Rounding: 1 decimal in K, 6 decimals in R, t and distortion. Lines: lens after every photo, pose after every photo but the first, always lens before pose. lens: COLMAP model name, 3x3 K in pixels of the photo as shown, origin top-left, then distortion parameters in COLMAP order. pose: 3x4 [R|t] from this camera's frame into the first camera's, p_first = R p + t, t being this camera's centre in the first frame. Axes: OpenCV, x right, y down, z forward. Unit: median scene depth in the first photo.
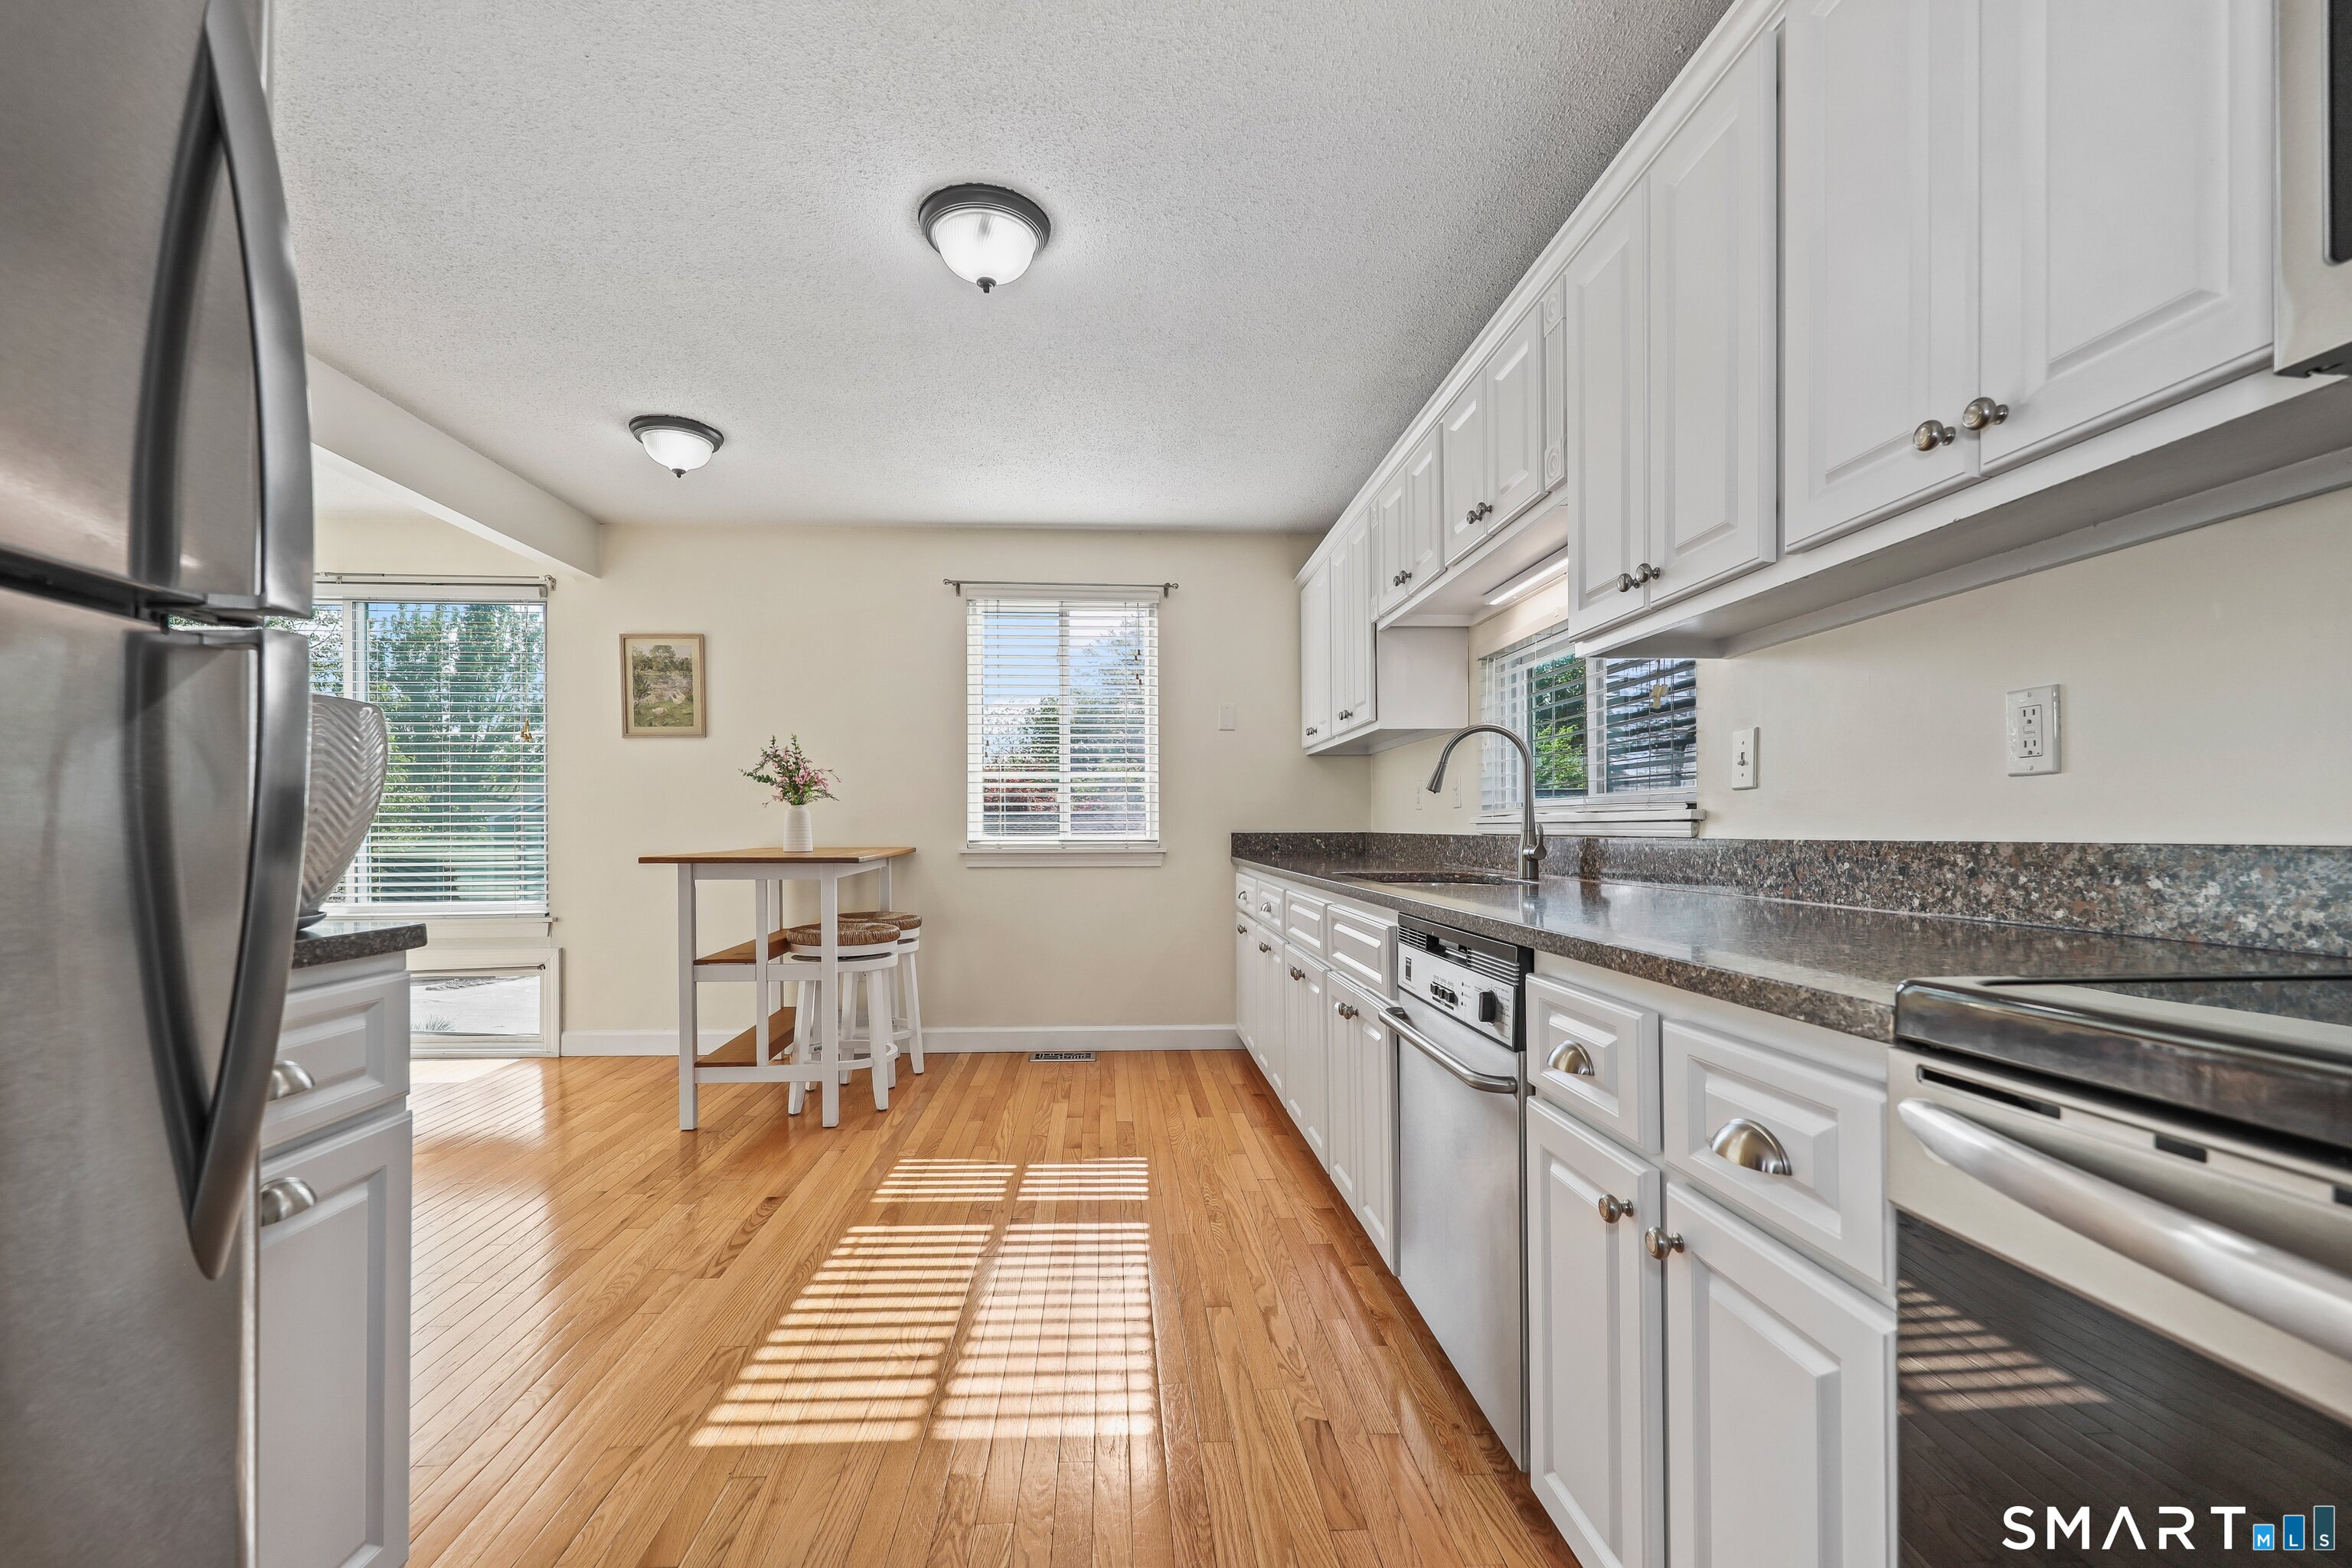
lens RADIAL K [[1008.4, 0, 1149.8], [0, 1008.4, 839.9], [0, 0, 1]] dist [0.020934, 0.000625]
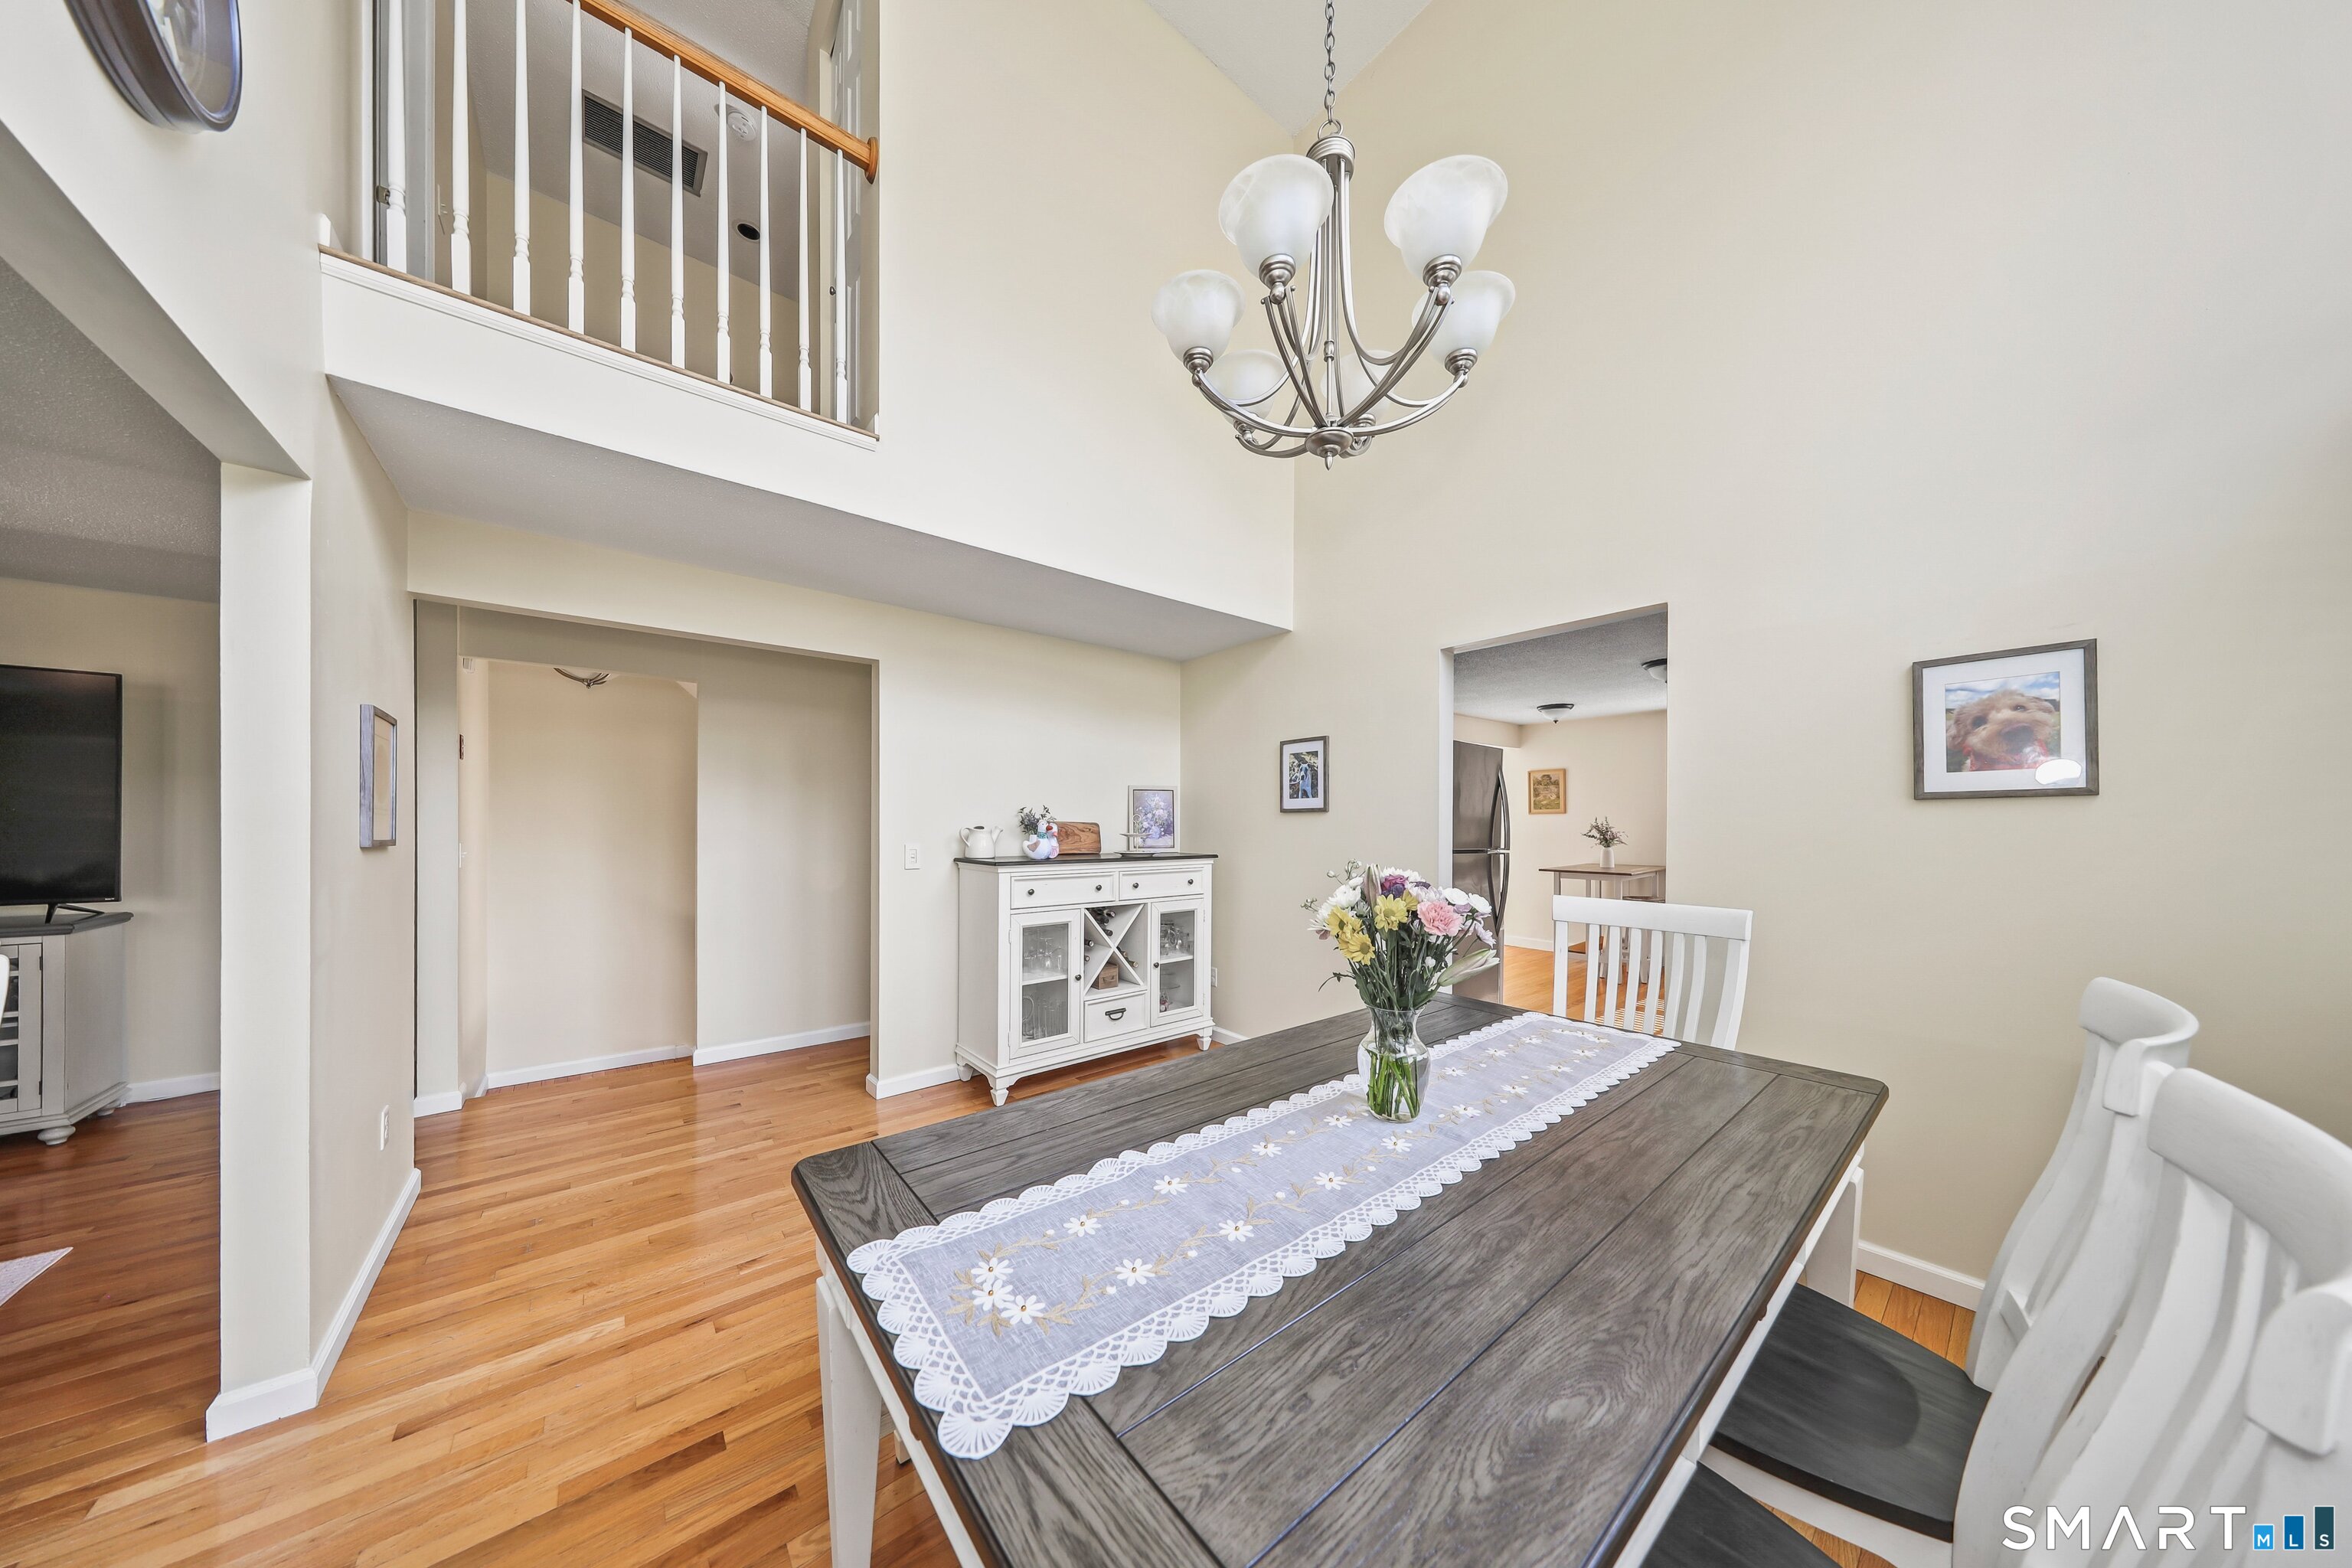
lens RADIAL K [[687.3, 0, 1144.6], [0, 687.3, 827.4], [0, 0, 1]] dist [-0.000635, -0.000220]
pose [[0.571246, 0.006070, -0.820757, 0.392136], [-0.011734, 0.999931, -0.000771, -0.075036], [0.820695, 0.010071, 0.571277, -0.895342]]
